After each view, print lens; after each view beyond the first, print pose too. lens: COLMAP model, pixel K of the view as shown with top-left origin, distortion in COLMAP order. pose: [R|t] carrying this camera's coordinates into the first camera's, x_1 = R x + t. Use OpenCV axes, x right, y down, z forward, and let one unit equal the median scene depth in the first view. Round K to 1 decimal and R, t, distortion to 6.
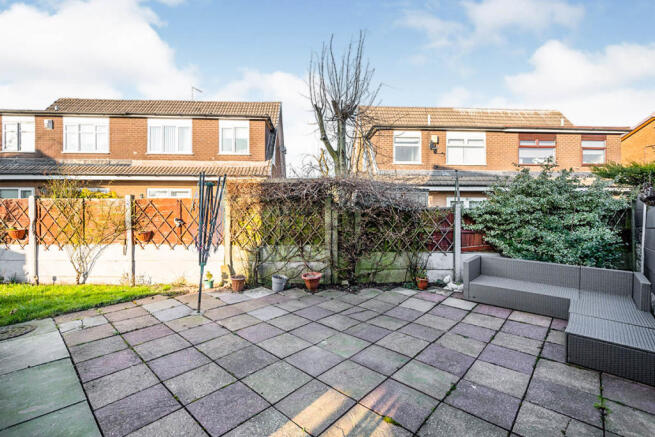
lens RADIAL K [[298.5, 0, 327.6], [0, 298.5, 216.9], [0, 0, 1]] dist [0.000719, 0.000236]
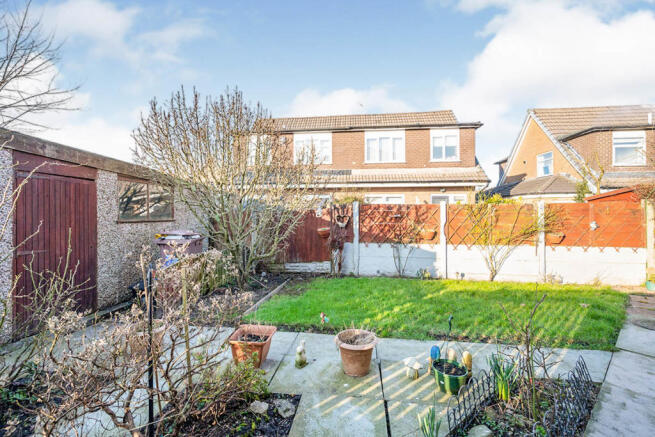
lens RADIAL K [[279.9, 0, 328.7], [0, 279.9, 221.7], [0, 0, 1]] dist [0.001333, 0.000131]
pose [[0.985901, 0.003394, -0.167295, -0.565305], [-0.002736, 0.999988, 0.004167, 0.001931], [0.167307, -0.003651, 0.985898, -0.052249]]
